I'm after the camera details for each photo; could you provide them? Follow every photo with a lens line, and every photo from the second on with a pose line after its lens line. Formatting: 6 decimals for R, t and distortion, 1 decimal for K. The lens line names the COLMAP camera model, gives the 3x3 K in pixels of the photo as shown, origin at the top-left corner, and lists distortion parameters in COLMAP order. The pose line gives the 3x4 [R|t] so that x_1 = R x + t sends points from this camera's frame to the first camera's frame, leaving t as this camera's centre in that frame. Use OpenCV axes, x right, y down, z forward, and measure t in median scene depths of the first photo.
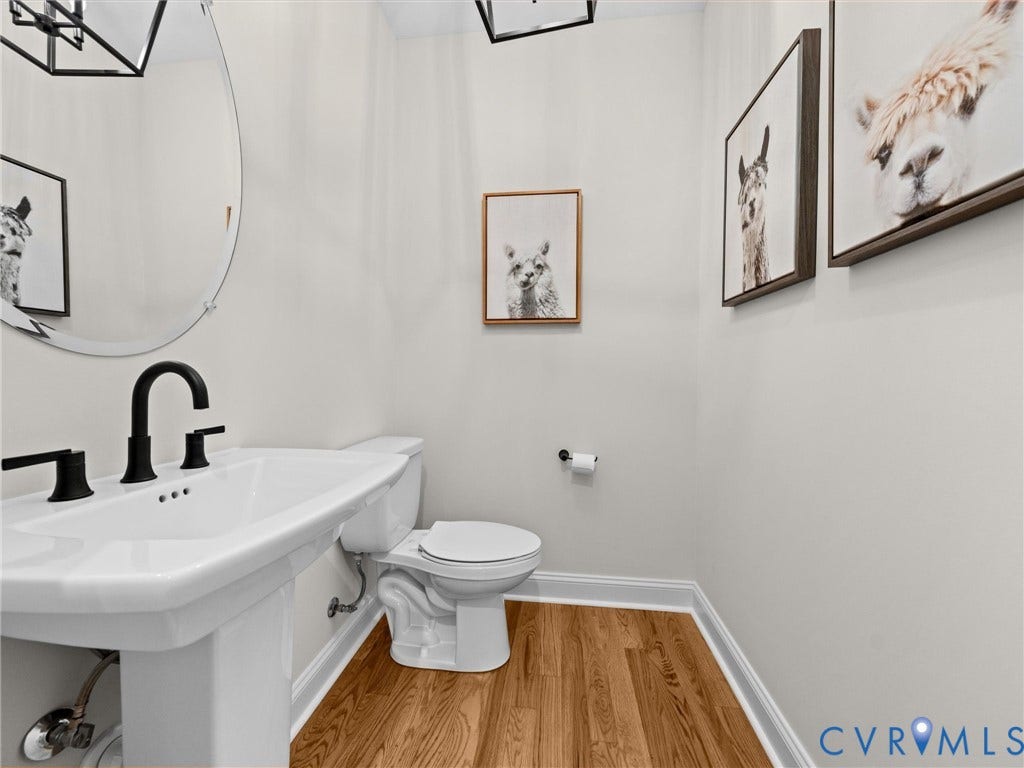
lens RADIAL K [[410.6, 0, 514.5], [0, 410.6, 380.0], [0, 0, 1]] dist [0.002248, -0.000001]
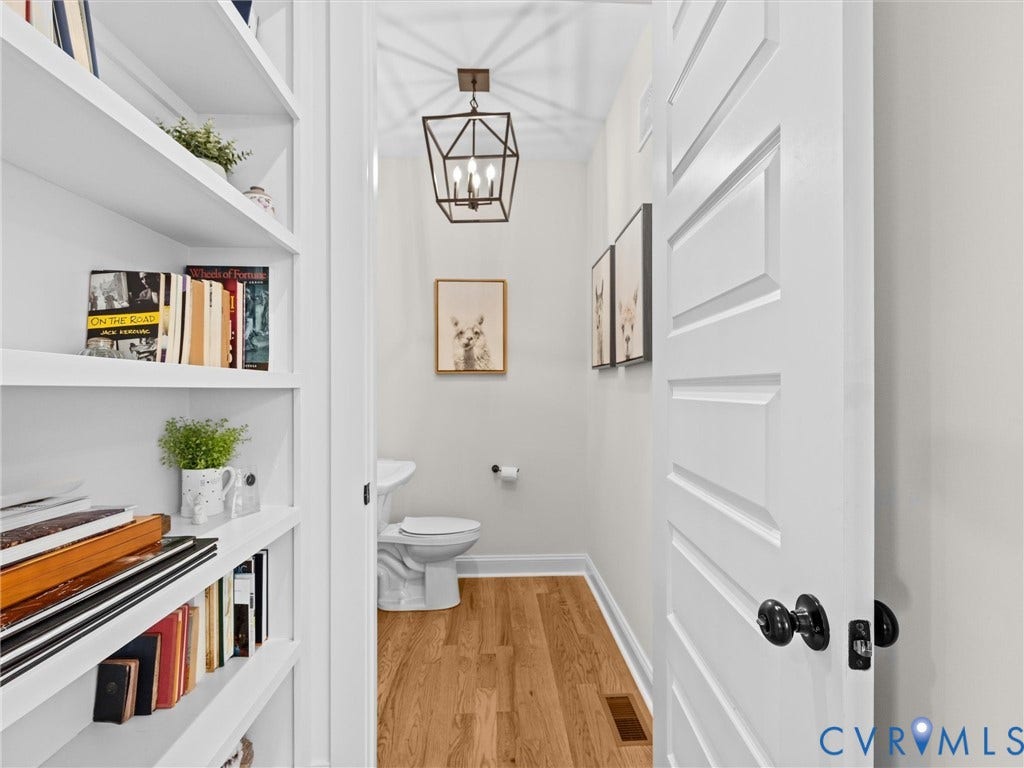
lens RADIAL K [[410.6, 0, 509.3], [0, 410.6, 390.8], [0, 0, 1]] dist [0.002248, -0.000001]
pose [[0.988402, -0.004443, 0.151795, -0.044464], [0.010263, 0.999241, -0.037578, -0.028611], [-0.151512, 0.038700, 0.987697, -0.401313]]
